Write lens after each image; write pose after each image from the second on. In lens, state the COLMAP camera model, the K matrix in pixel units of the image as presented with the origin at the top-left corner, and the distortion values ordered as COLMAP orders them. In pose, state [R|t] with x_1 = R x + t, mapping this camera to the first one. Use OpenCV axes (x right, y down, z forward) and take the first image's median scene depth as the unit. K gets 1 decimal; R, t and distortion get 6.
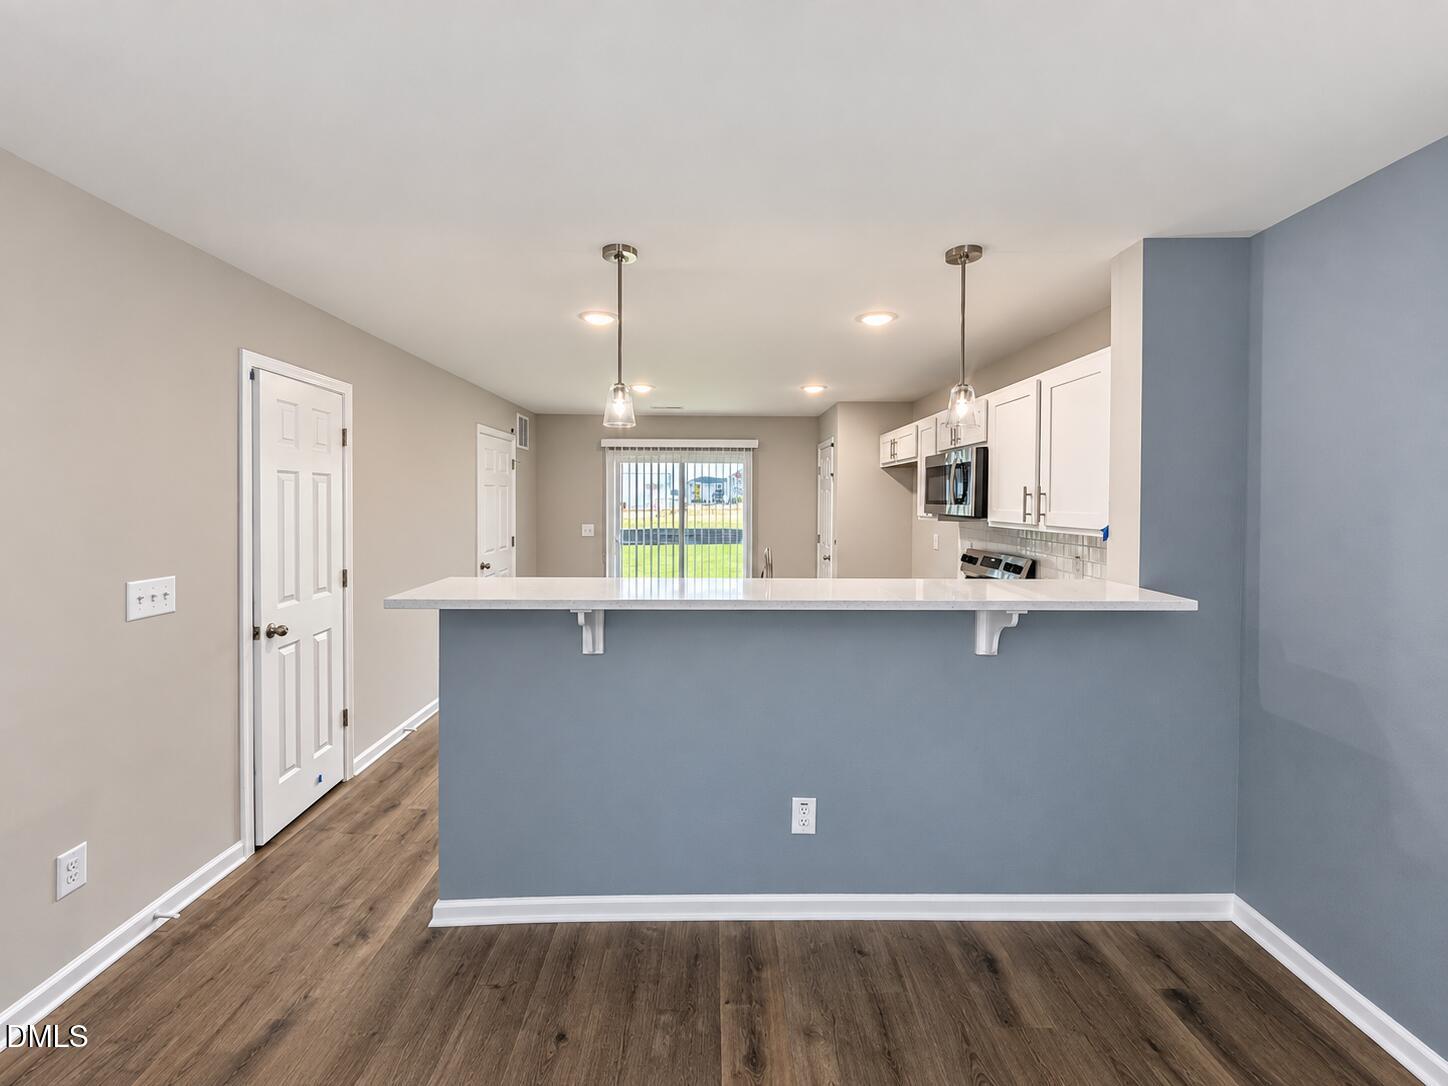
lens RADIAL K [[580.1, 0, 712.2], [0, 580.1, 508.3], [0, 0, 1]] dist [0.016843, -0.000050]
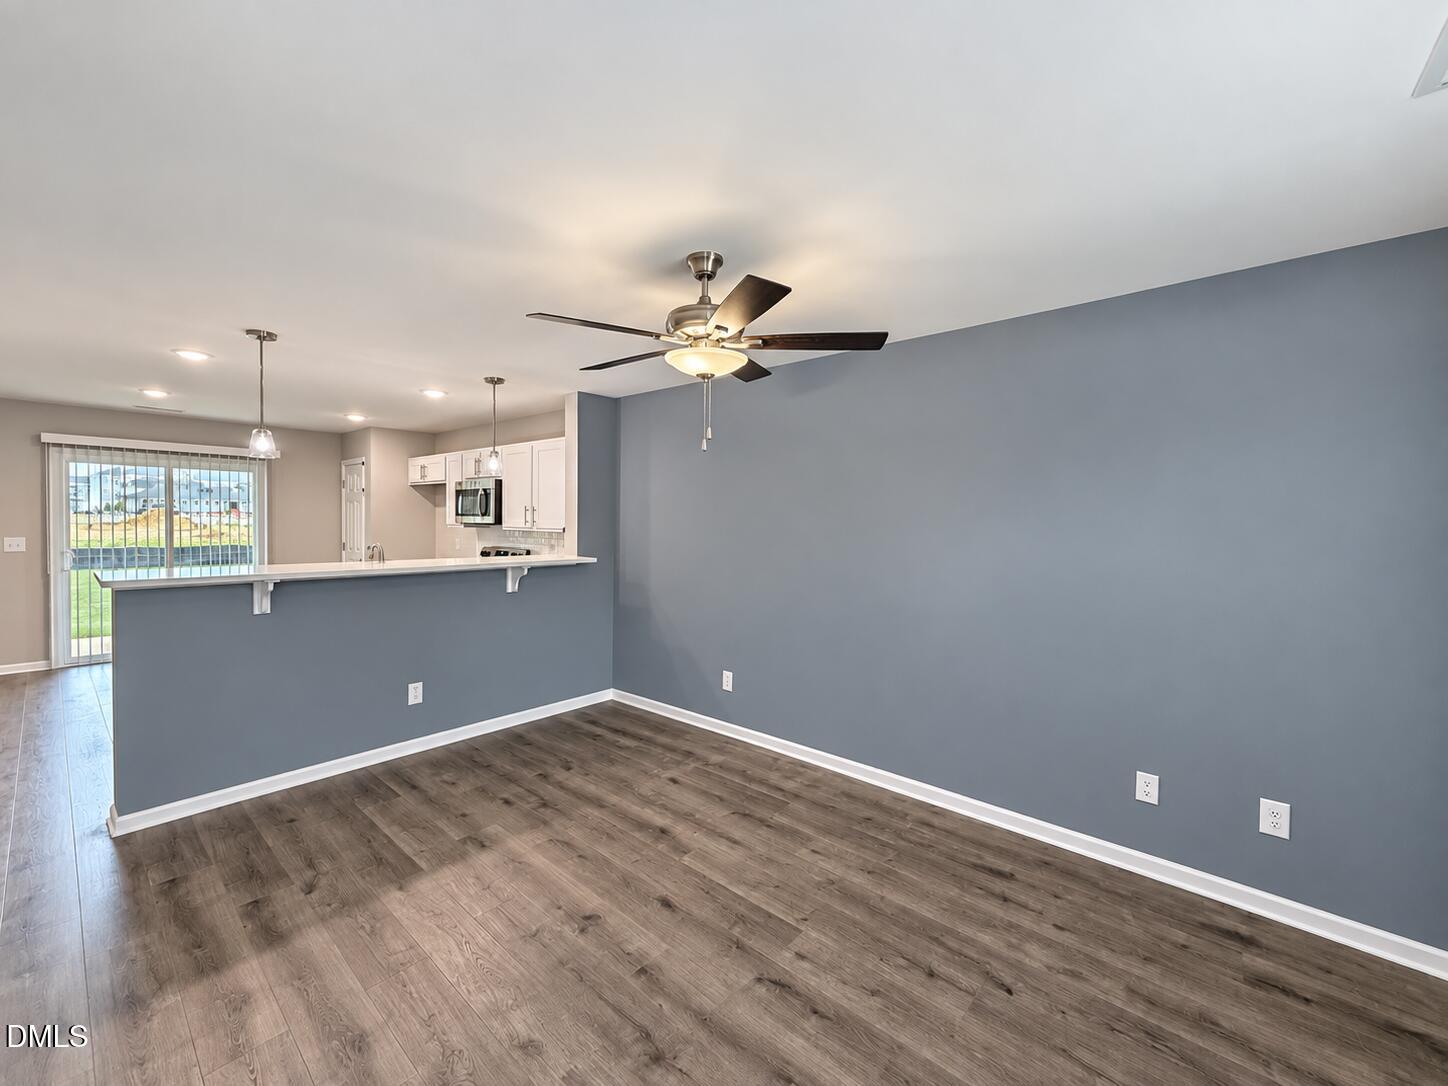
lens RADIAL K [[579.6, 0, 719.2], [0, 579.6, 543.9], [0, 0, 1]] dist [-0.001567, -0.000019]
pose [[0.662552, -0.027531, 0.748510, -0.347666], [-0.002845, 0.999225, 0.039271, 0.006239], [-0.749011, -0.028149, 0.661960, -0.538015]]
